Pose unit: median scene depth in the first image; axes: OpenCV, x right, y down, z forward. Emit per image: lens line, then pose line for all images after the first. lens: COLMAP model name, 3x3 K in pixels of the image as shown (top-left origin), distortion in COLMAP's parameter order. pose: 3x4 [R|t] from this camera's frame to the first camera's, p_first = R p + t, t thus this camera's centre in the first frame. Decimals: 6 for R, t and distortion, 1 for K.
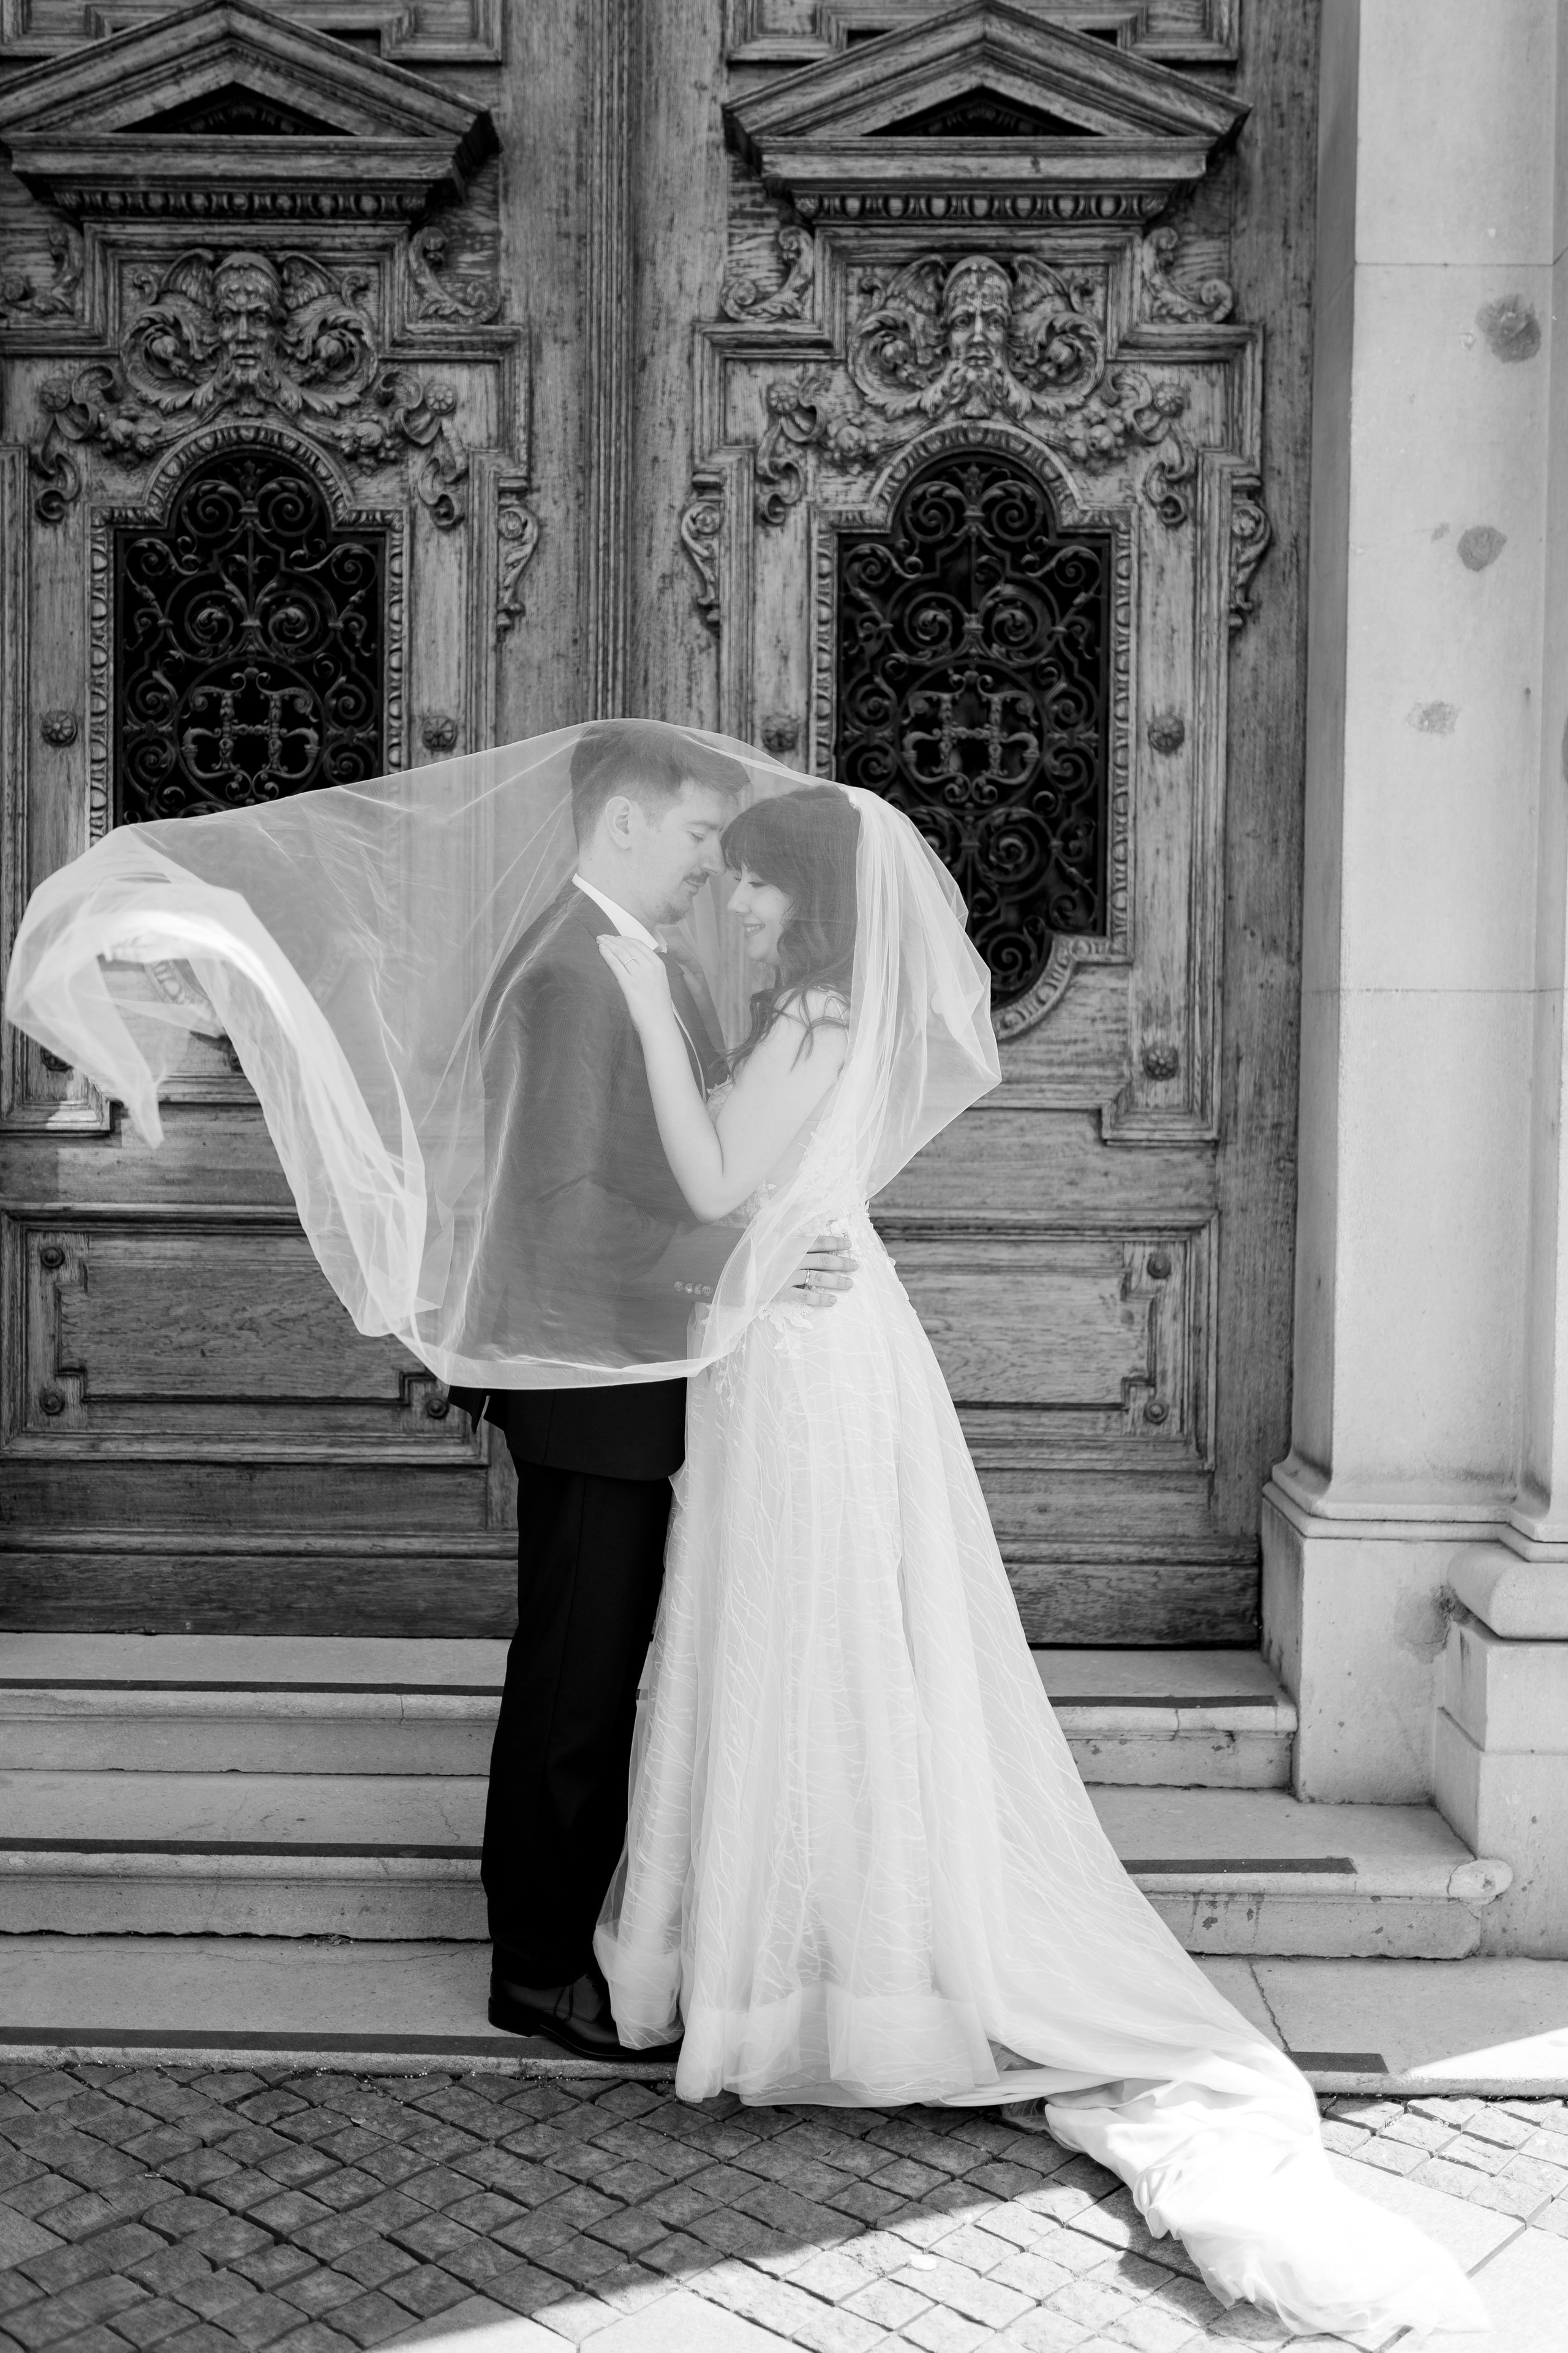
lens RADIAL K [[2274.6, 0, 784.0], [0, 2274.6, 1176.5], [0, 0, 1]] dist [0.009378, 0.001821]
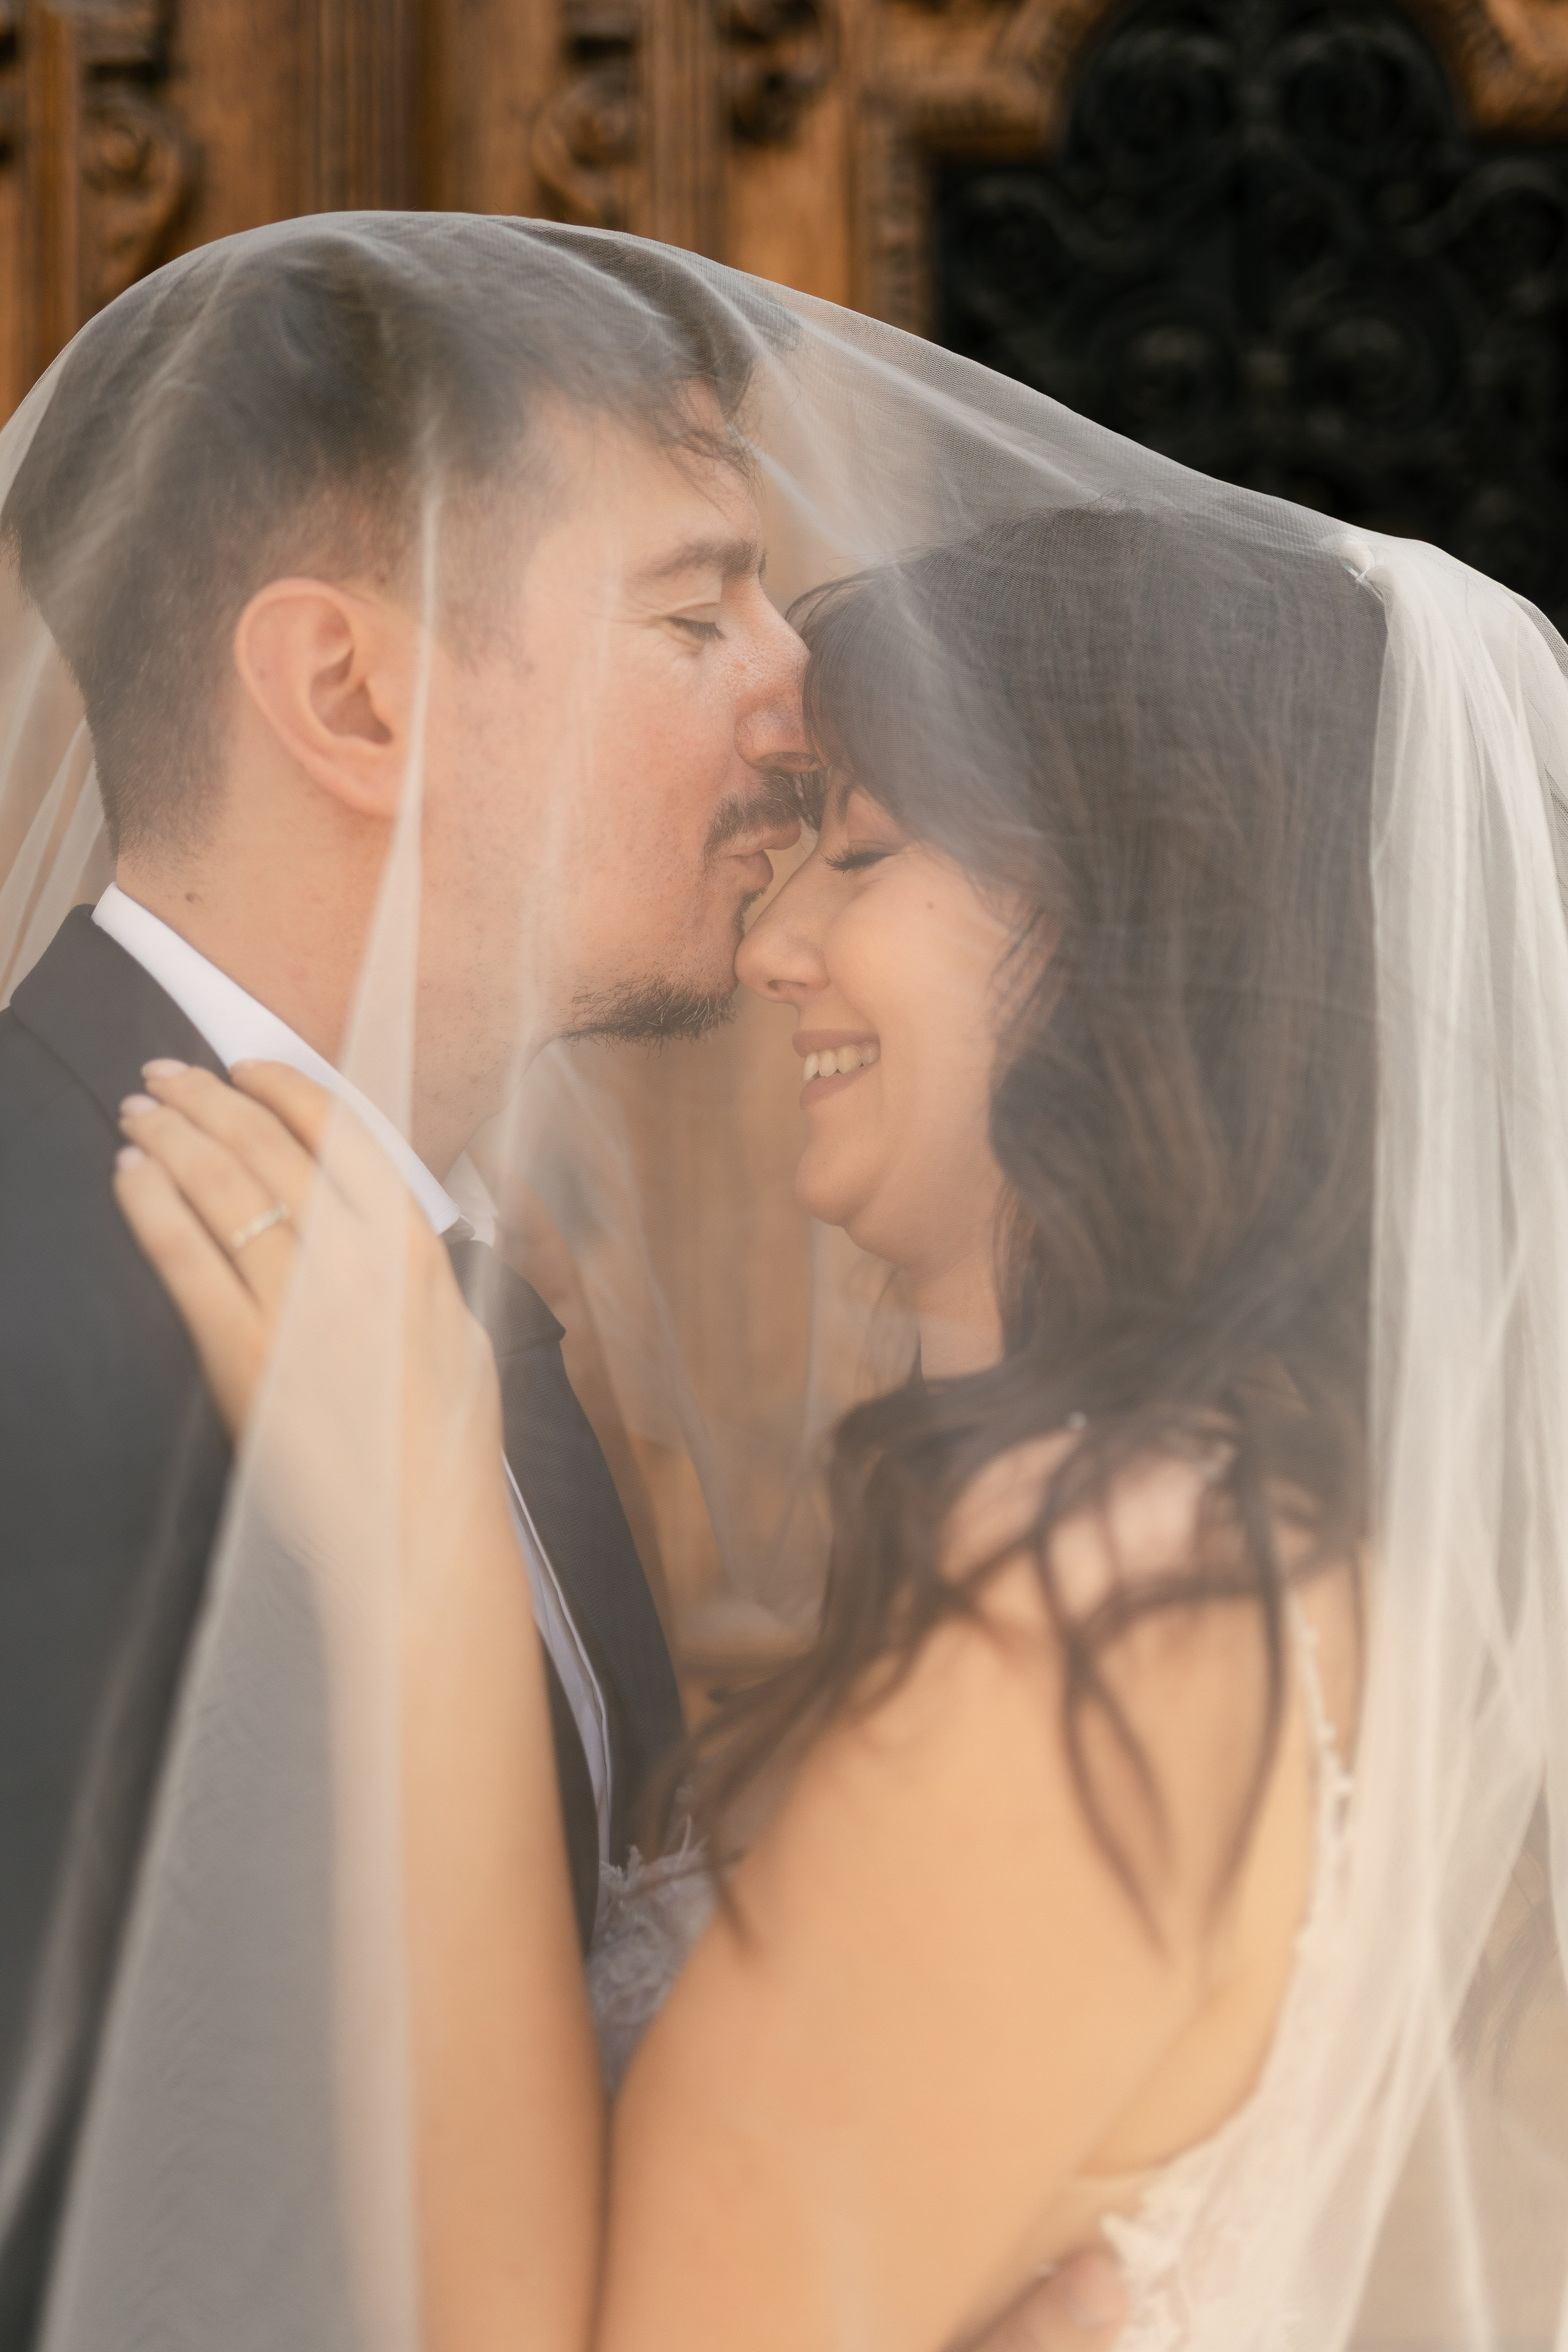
lens RADIAL K [[2478.6, 0, 784.0], [0, 2478.6, 1176.0], [0, 0, 1]] dist [0.010301, -0.014272]
pose [[0.998846, -0.026472, 0.040075, -0.024408], [0.030418, 0.994393, -0.101282, -0.056495], [-0.037169, 0.102384, 0.994050, 0.574748]]
